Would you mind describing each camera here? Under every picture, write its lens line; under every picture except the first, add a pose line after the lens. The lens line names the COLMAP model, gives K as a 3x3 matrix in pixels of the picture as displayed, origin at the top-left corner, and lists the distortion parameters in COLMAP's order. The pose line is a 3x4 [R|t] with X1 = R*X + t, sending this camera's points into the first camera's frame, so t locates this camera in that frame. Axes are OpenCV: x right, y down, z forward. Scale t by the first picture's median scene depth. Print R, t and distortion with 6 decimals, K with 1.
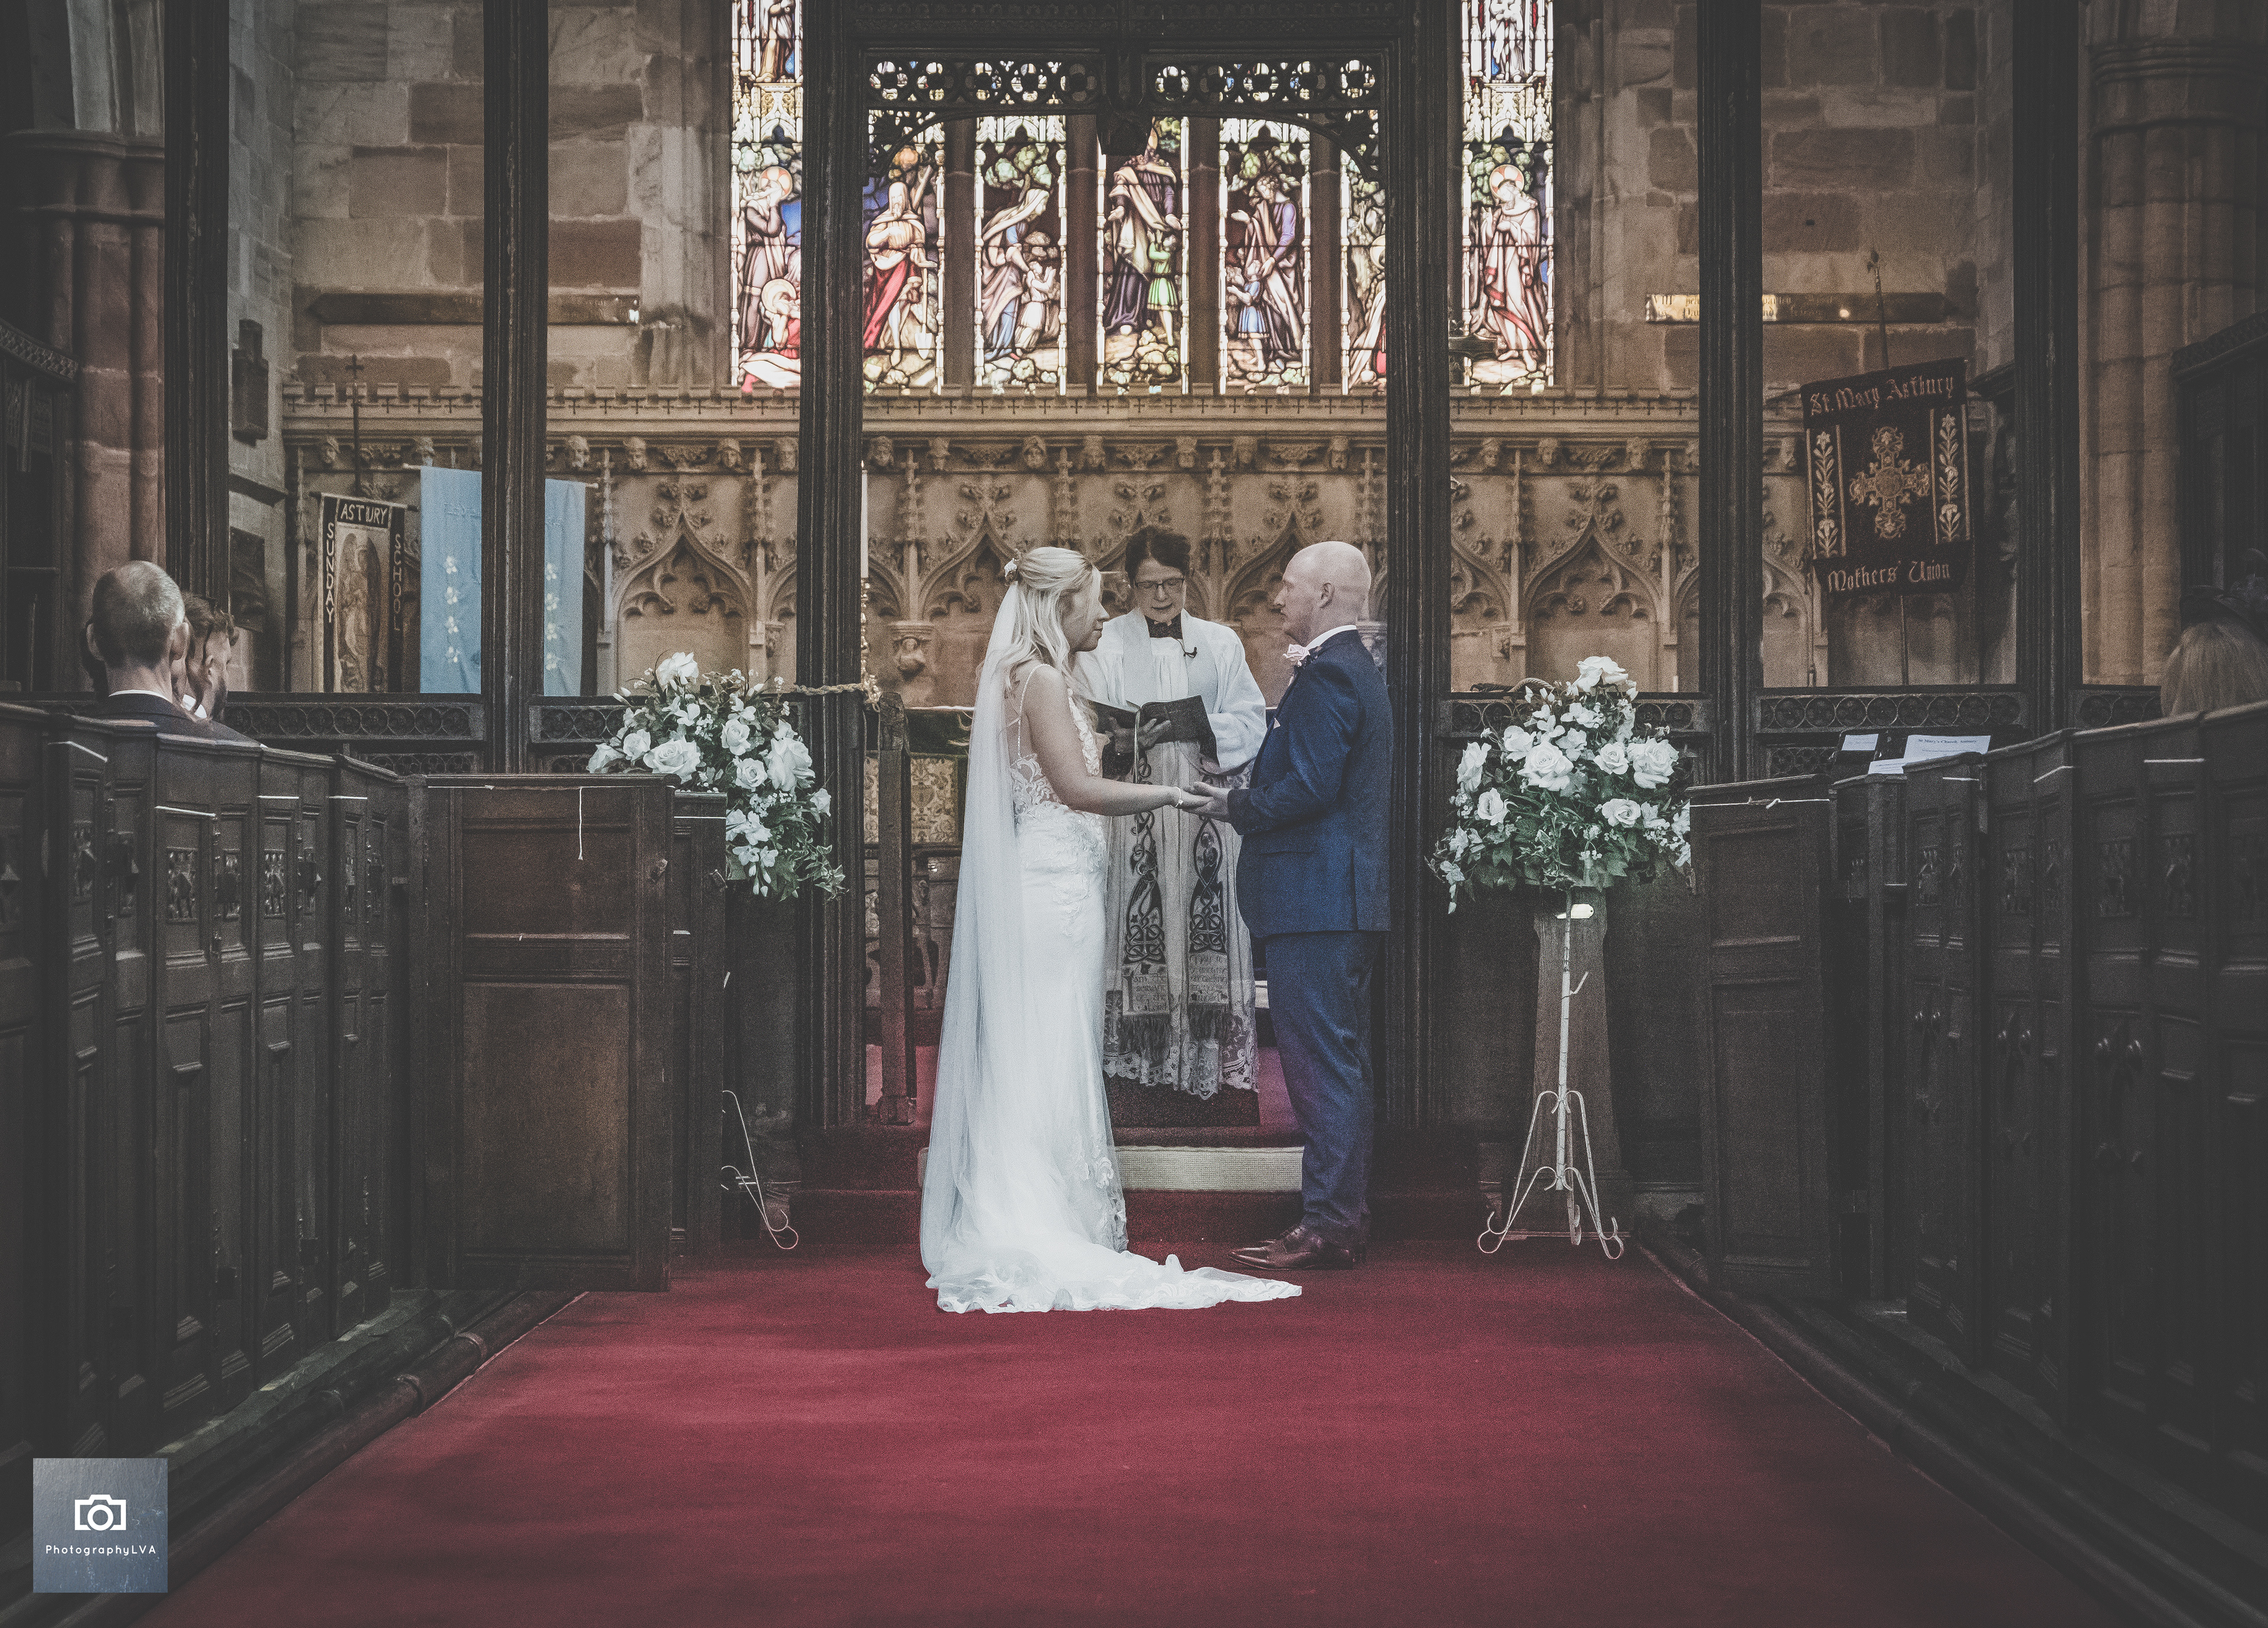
lens RADIAL K [[5173.8, 0, 1134.0], [0, 5173.8, 814.0], [0, 0, 1]] dist [0.053344, -0.275326]
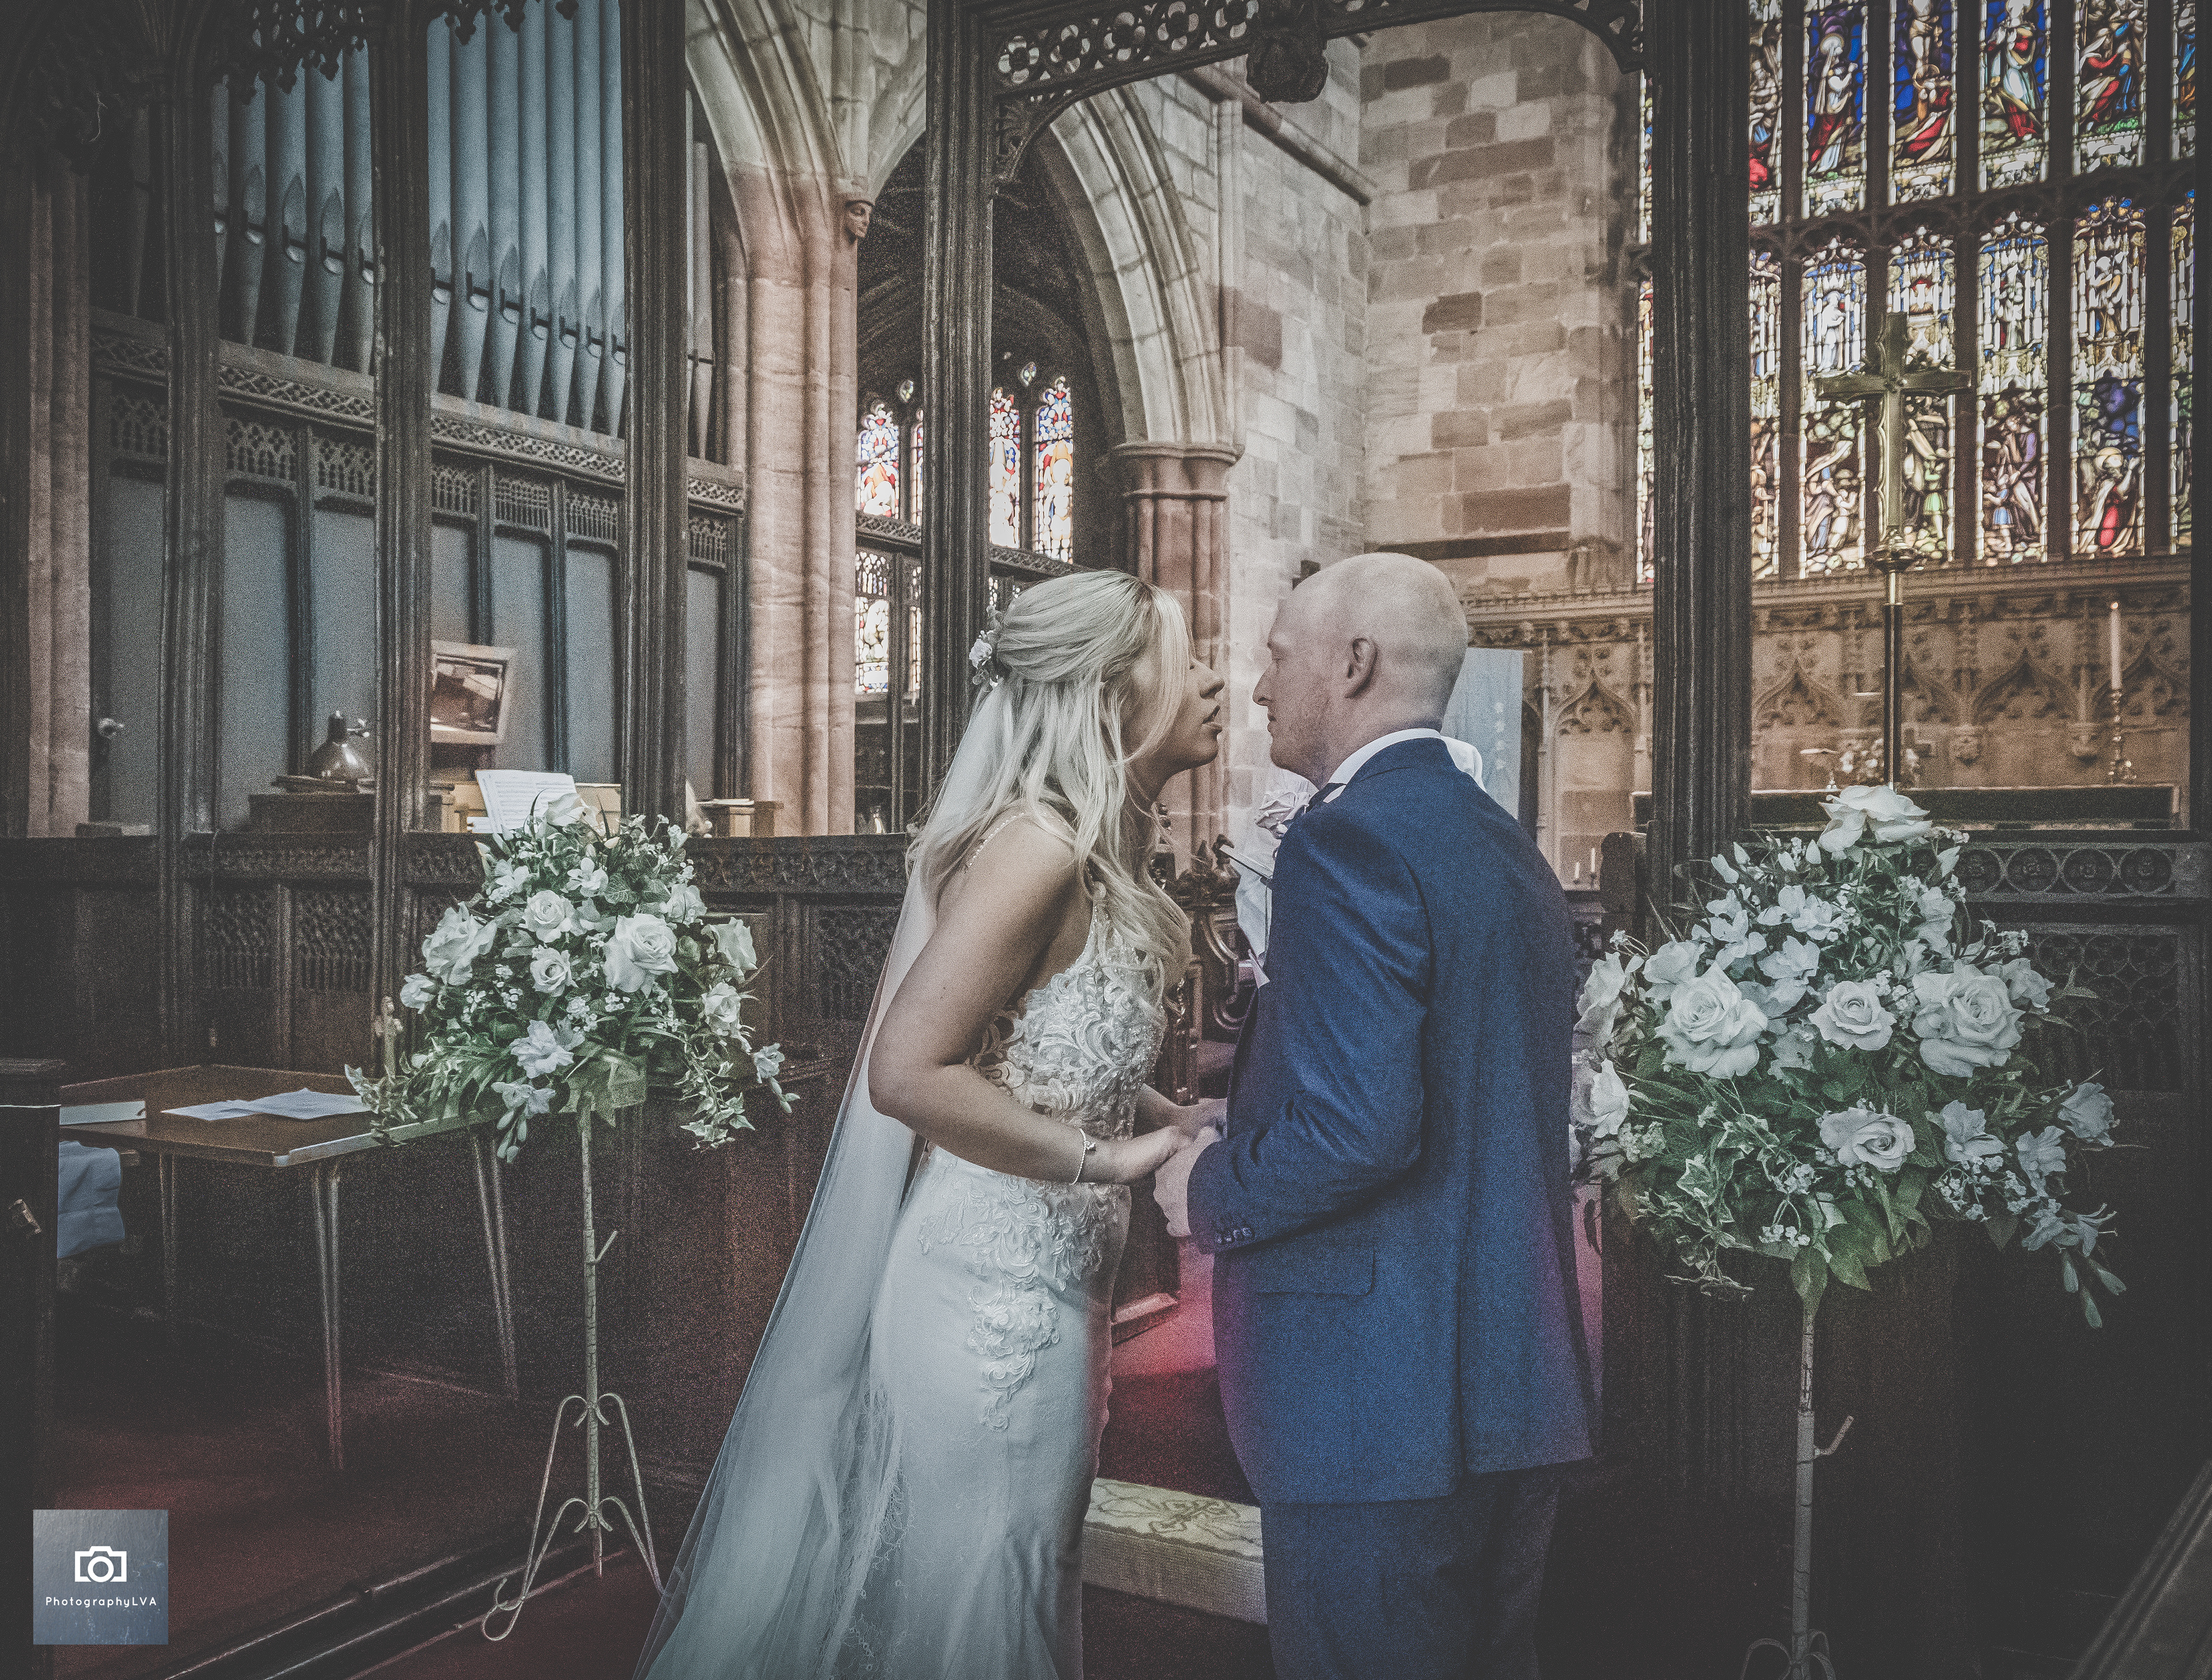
lens RADIAL K [[1897.4, 0, 1105.1], [0, 1897.4, 851.5], [0, 0, 1]] dist [0.010899, -0.001237]
pose [[0.878015, 0.001948, -0.478629, 0.058389], [0.008351, 0.999777, 0.019389, -0.014643], [0.478560, -0.021021, 0.877803, 0.420939]]
